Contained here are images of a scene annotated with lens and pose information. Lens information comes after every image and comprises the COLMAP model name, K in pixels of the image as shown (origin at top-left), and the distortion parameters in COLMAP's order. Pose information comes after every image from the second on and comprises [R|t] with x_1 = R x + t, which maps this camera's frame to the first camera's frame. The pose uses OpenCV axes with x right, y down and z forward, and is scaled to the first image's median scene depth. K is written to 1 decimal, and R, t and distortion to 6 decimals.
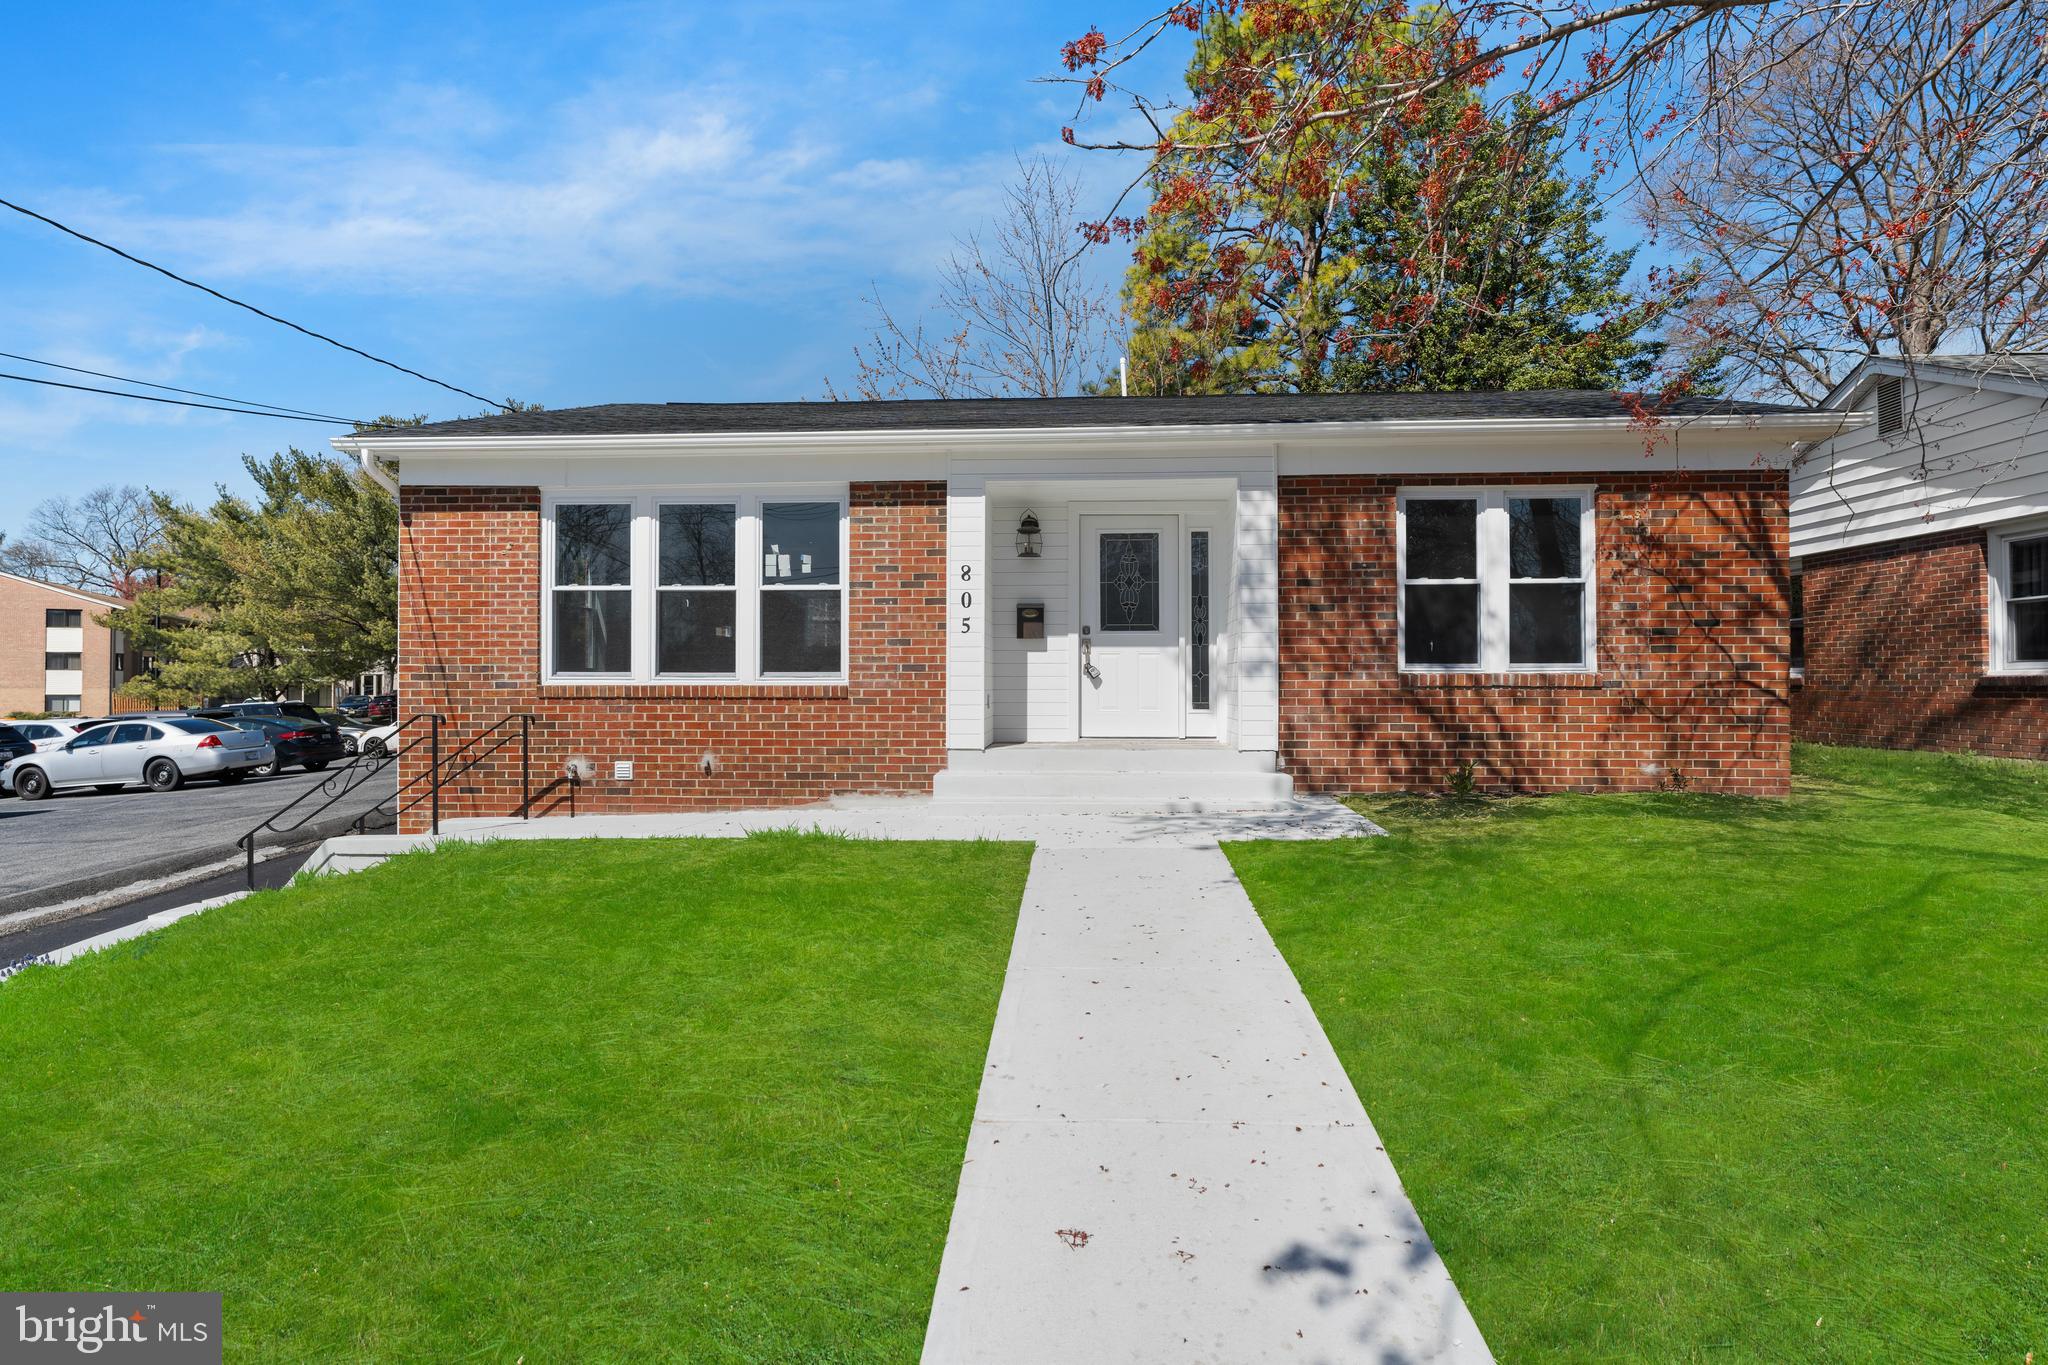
lens RADIAL K [[1039.5, 0, 1028.9], [0, 1039.5, 668.9], [0, 0, 1]] dist [-0.001452, -0.000281]
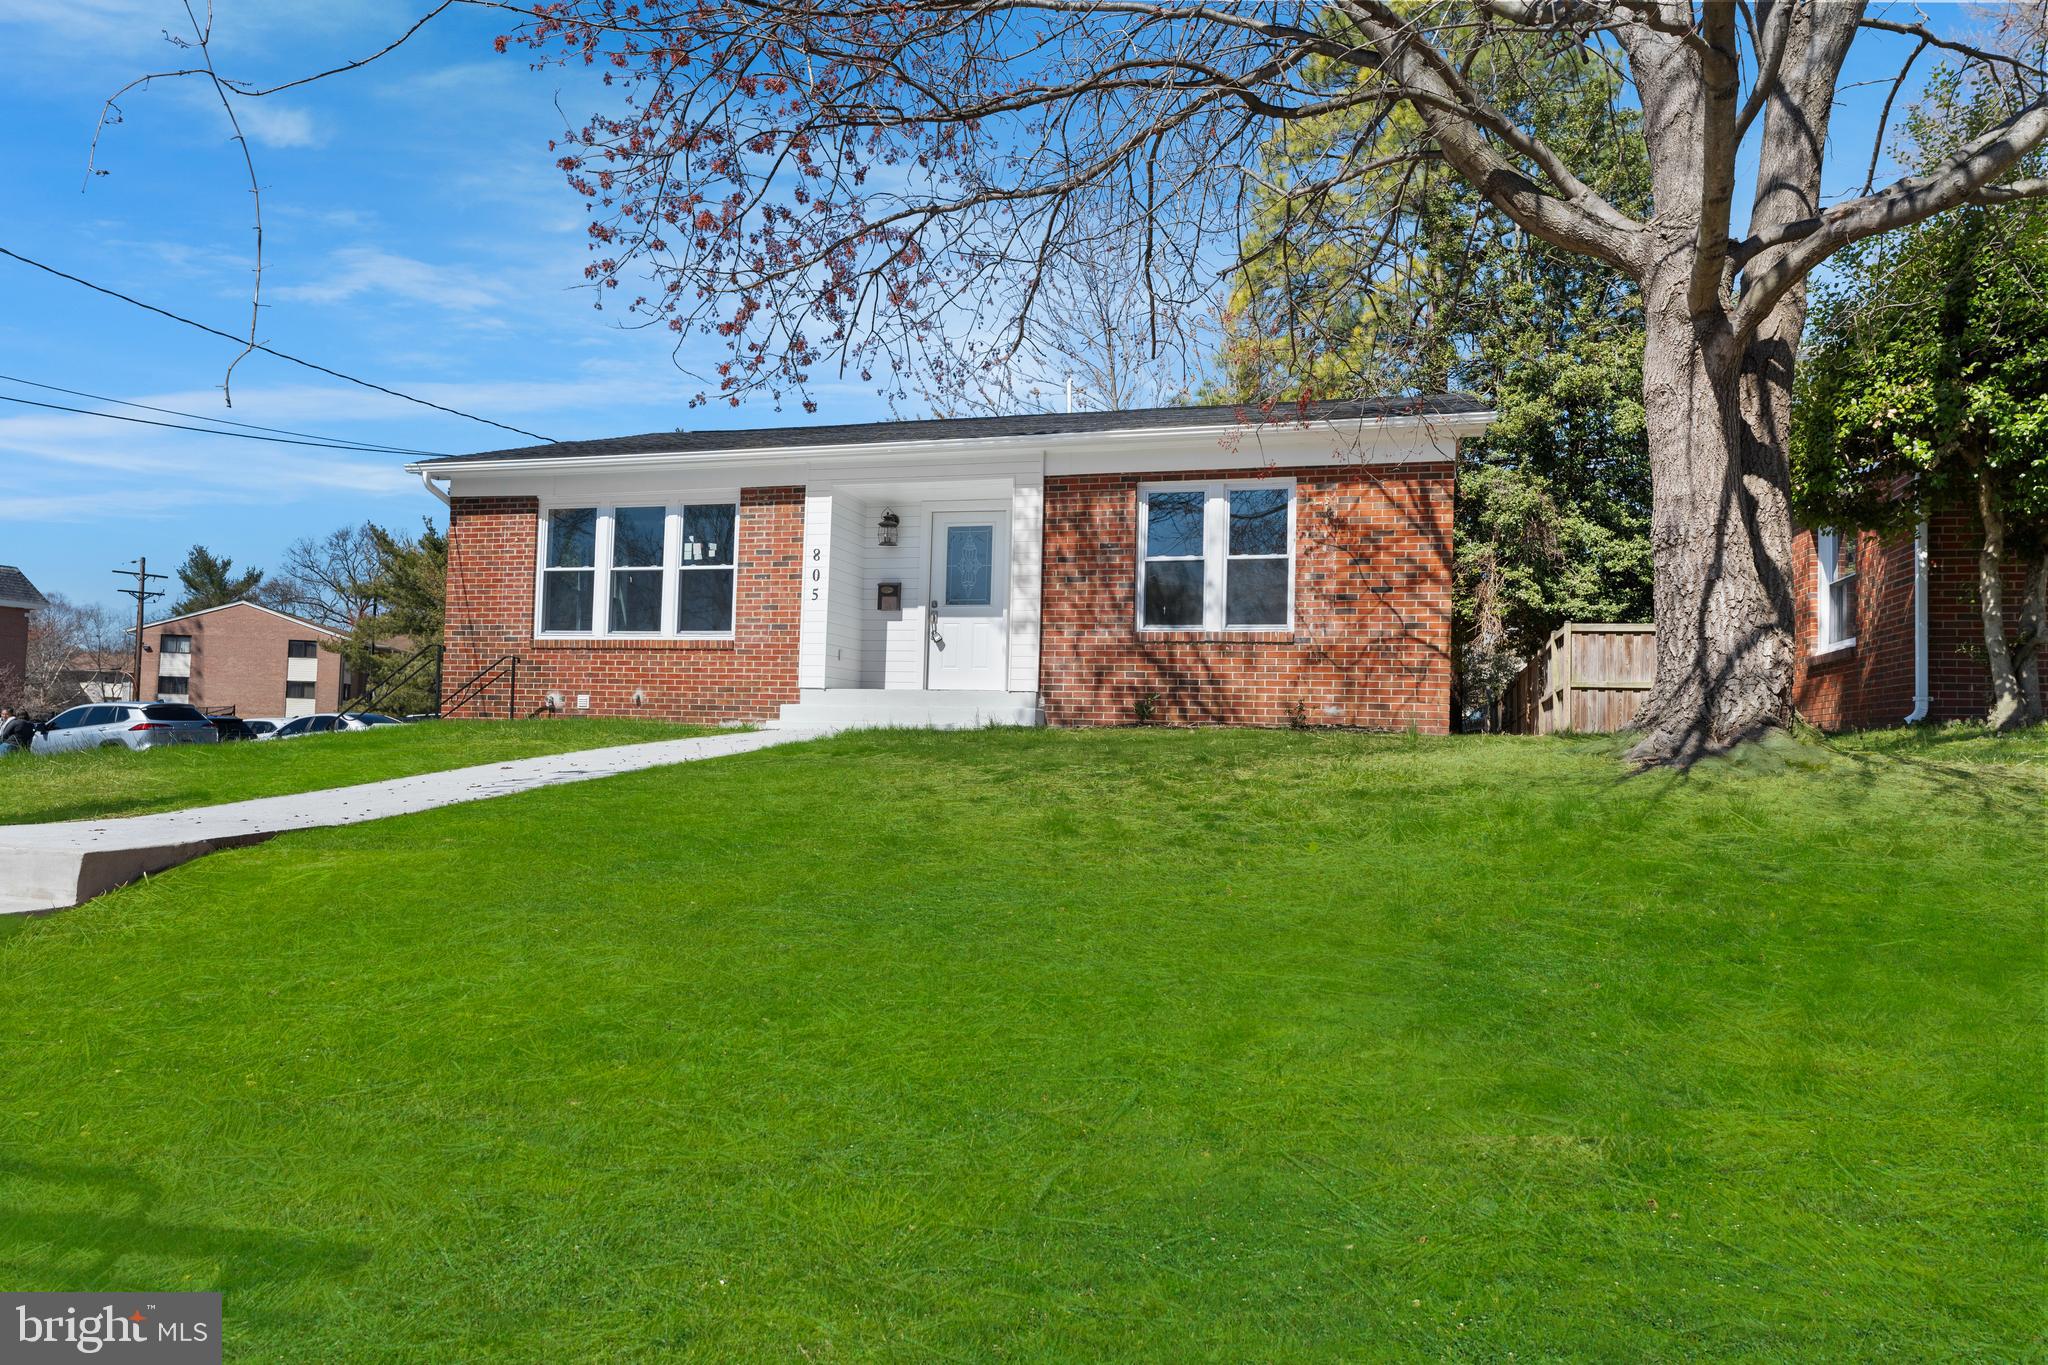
lens RADIAL K [[1254.5, 0, 1024.0], [0, 1254.5, 682.5], [0, 0, 1]] dist [0.000329, -0.000139]
pose [[0.972532, 0.015614, -0.232247, 0.575641], [-0.025451, 0.998899, -0.039418, 0.127524], [0.231375, 0.044247, 0.971858, -0.485181]]
